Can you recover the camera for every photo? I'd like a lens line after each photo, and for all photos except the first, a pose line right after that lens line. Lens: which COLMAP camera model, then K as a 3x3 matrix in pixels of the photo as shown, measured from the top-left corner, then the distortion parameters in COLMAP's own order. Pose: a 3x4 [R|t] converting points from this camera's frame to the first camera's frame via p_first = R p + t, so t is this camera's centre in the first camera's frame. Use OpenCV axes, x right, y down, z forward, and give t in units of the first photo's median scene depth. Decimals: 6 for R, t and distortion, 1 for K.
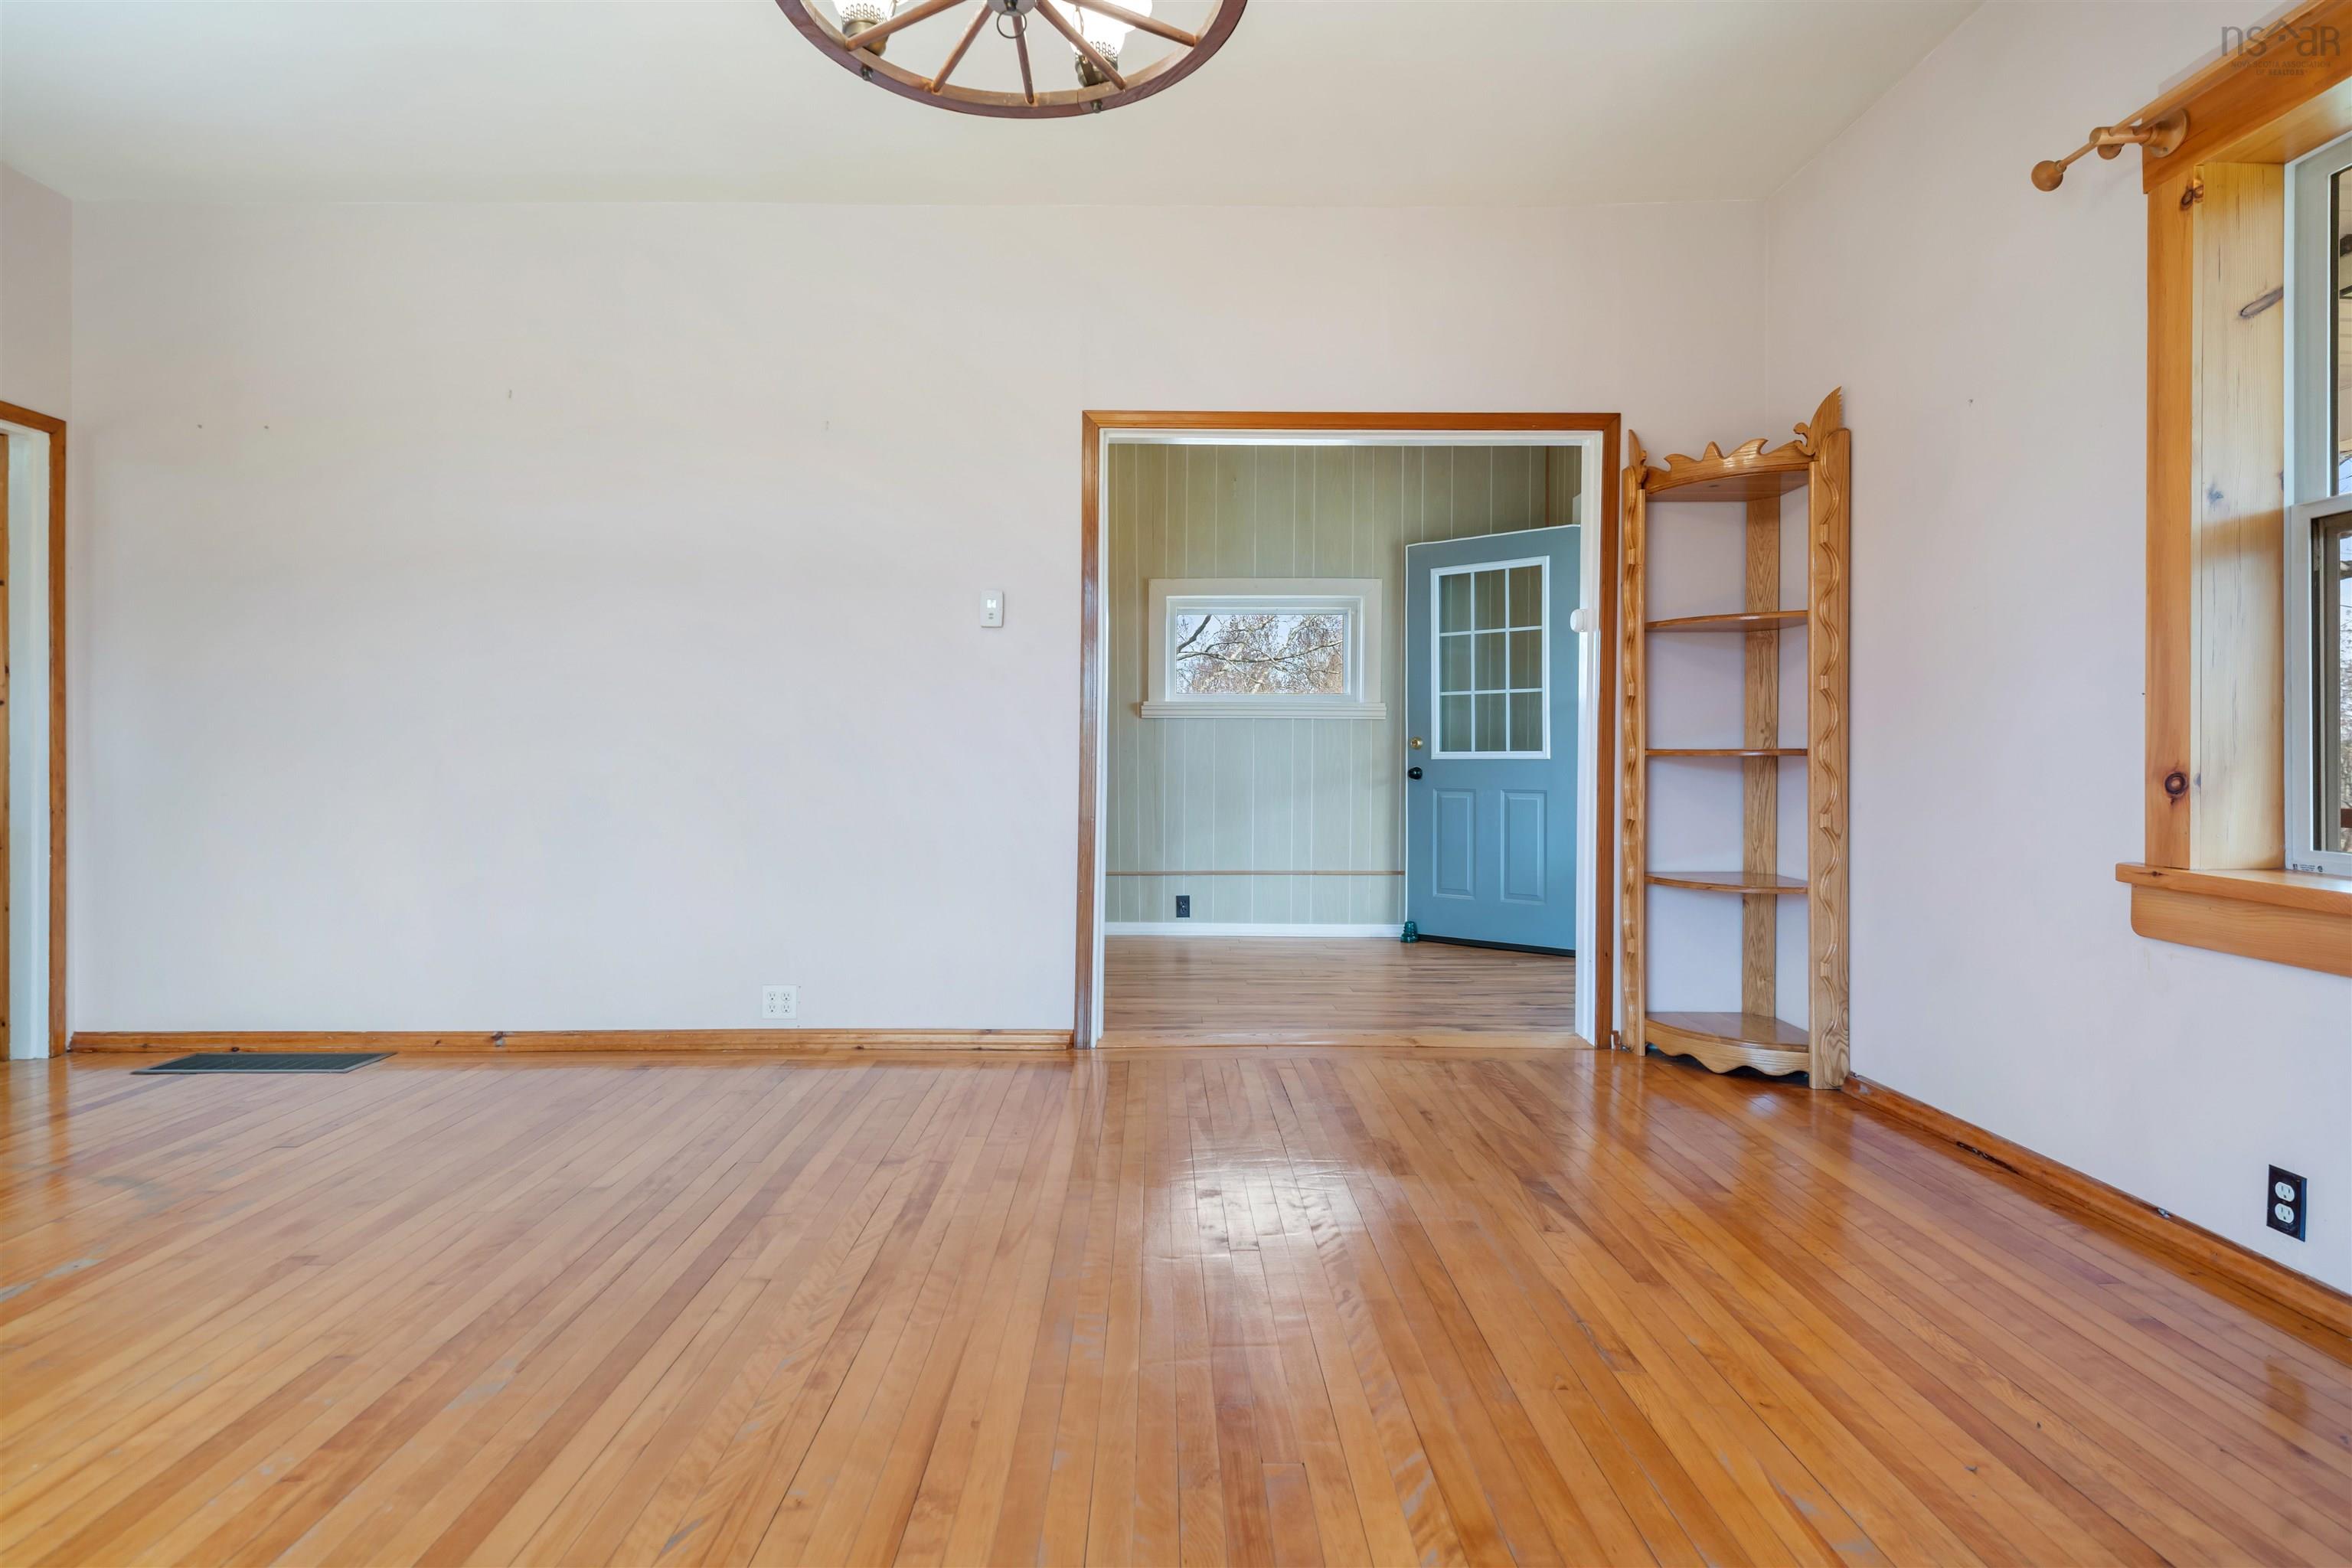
lens RADIAL K [[1179.2, 0, 1163.7], [0, 1179.2, 752.9], [0, 0, 1]] dist [0.000266, -0.000488]
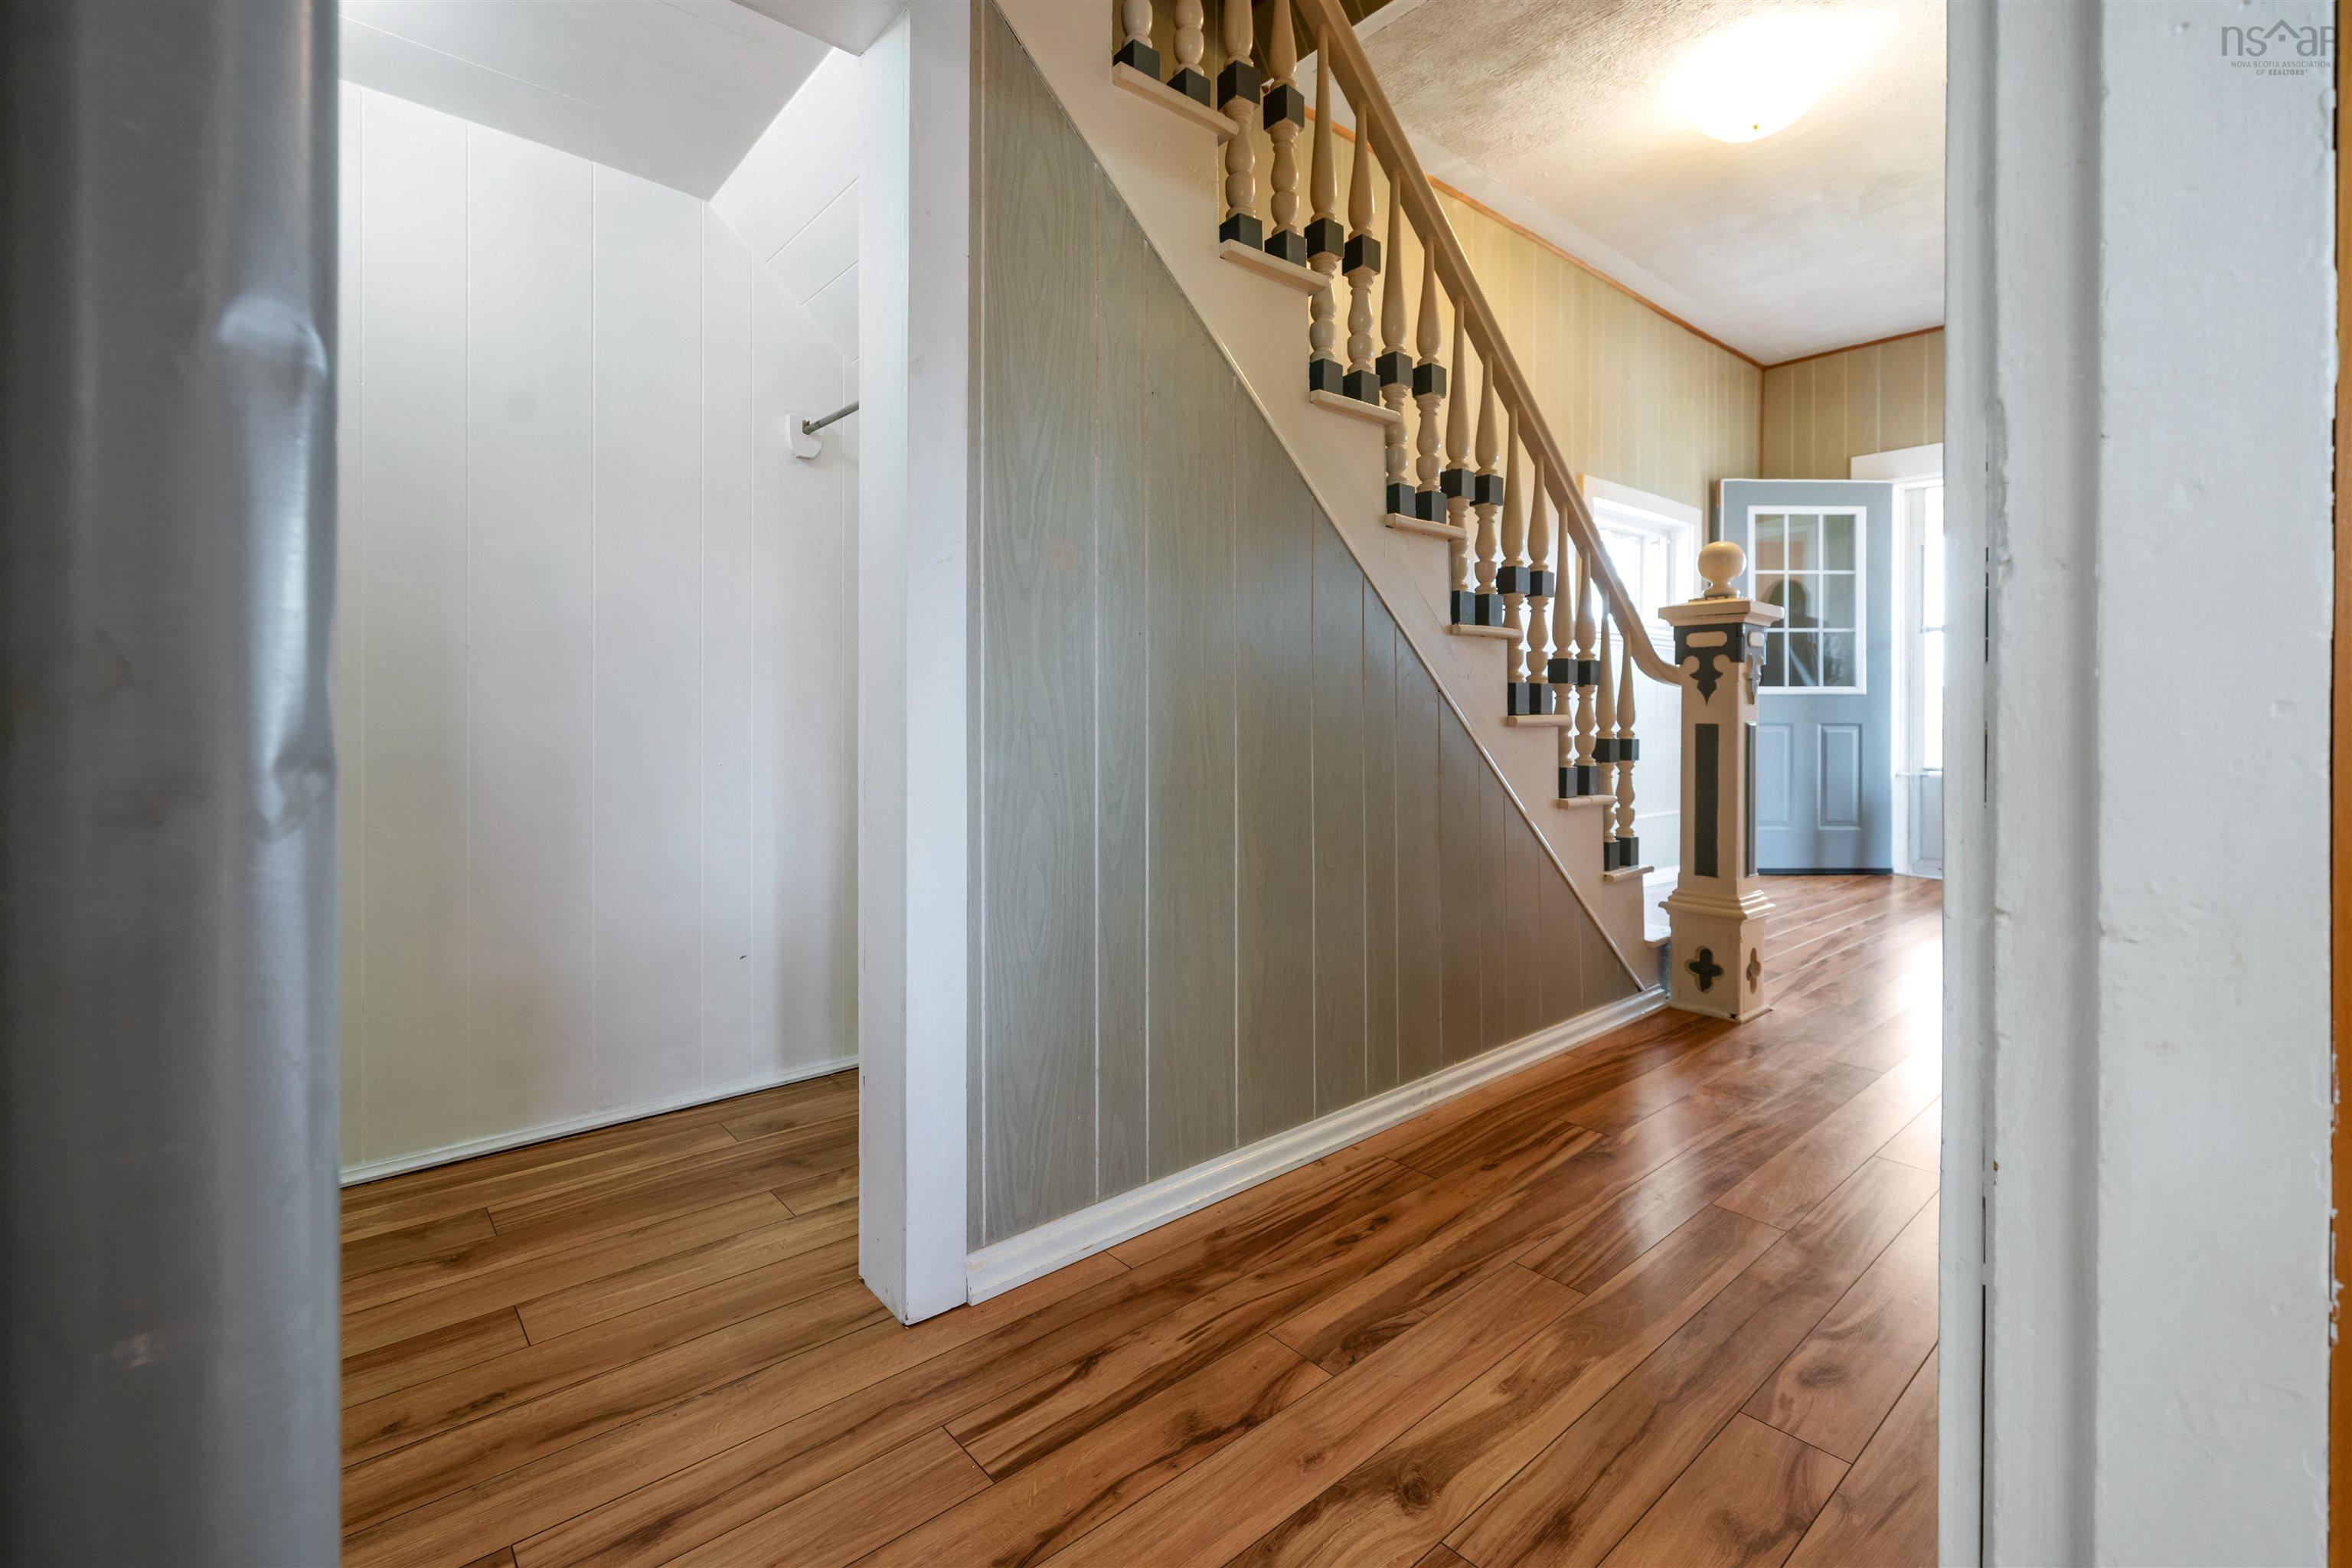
lens RADIAL K [[1028.7, 0, 1186.3], [0, 1028.7, 682.4], [0, 0, 1]] dist [-0.000721, 0.000621]
pose [[0.764175, 0.005712, 0.644984, -1.185744], [-0.009889, 0.999947, 0.002861, -0.003472], [-0.644933, -0.008565, 0.764191, 1.056750]]
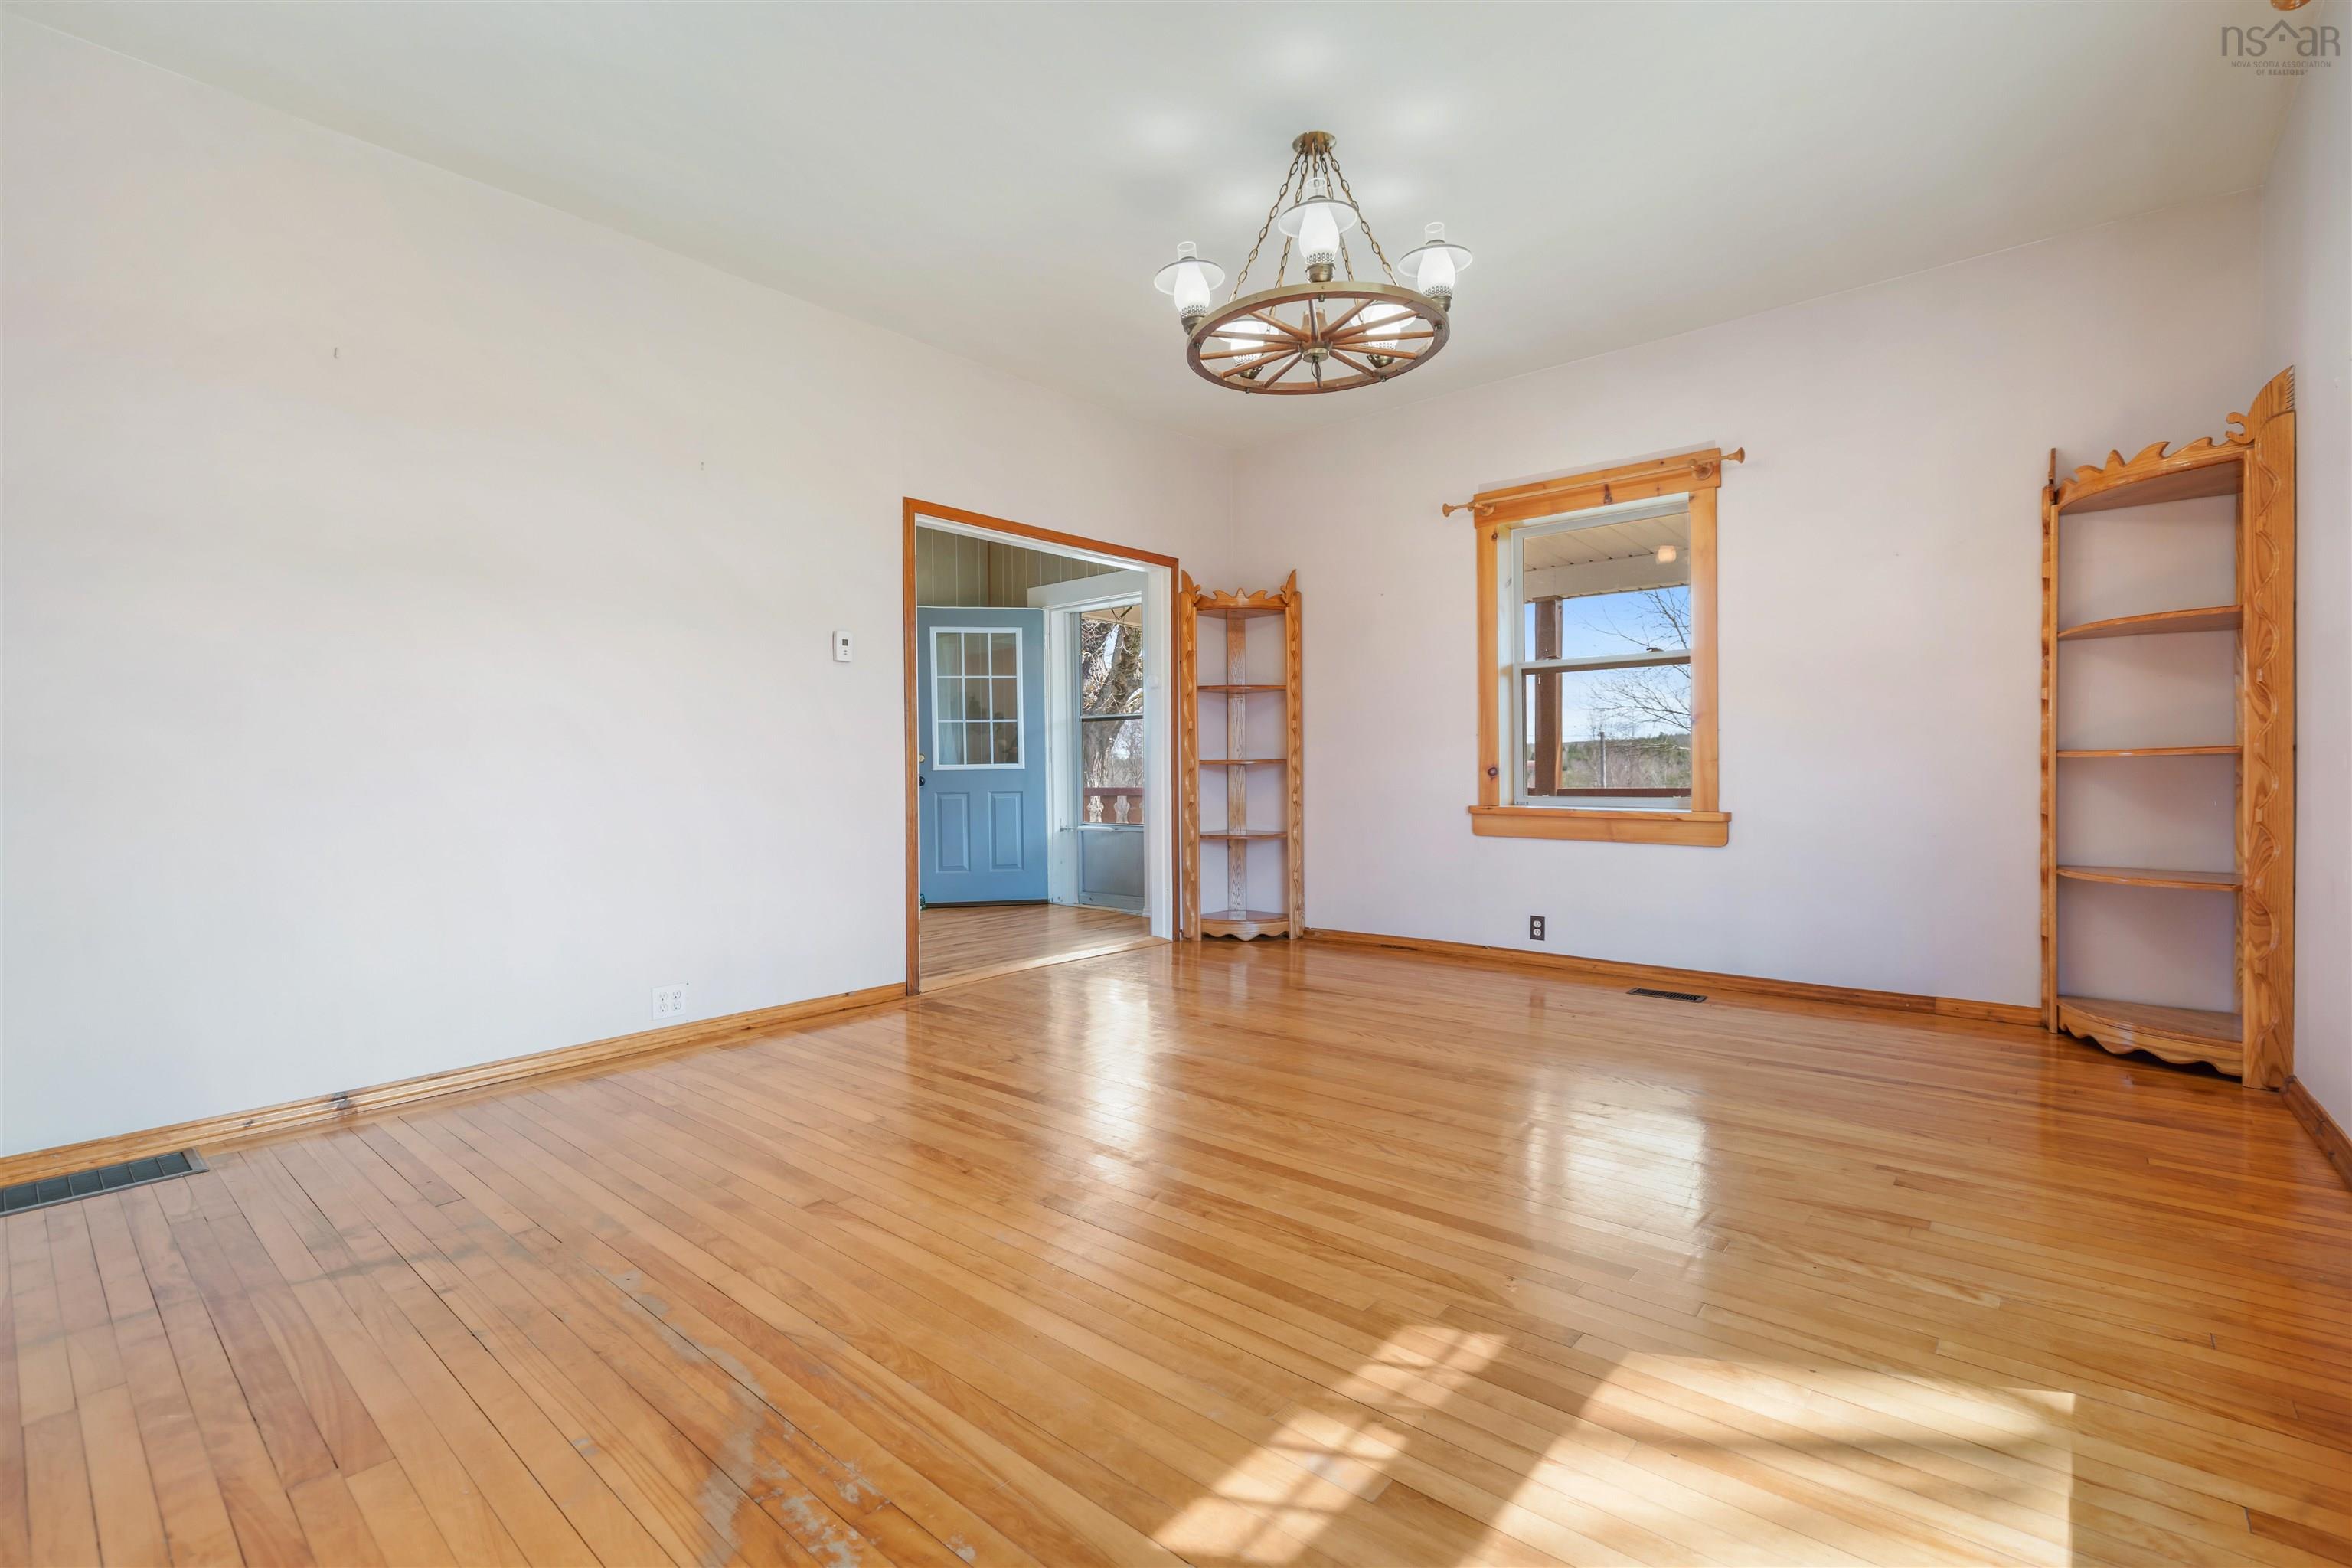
lens RADIAL K [[1028.7, 0, 1184.0], [0, 1028.7, 771.2], [0, 0, 1]] dist [-0.000721, 0.000621]
pose [[0.656584, -0.010809, 0.754175, -0.764547], [0.009946, 0.999934, 0.005672, 0.004175], [-0.754187, 0.003777, 0.656649, 0.045219]]
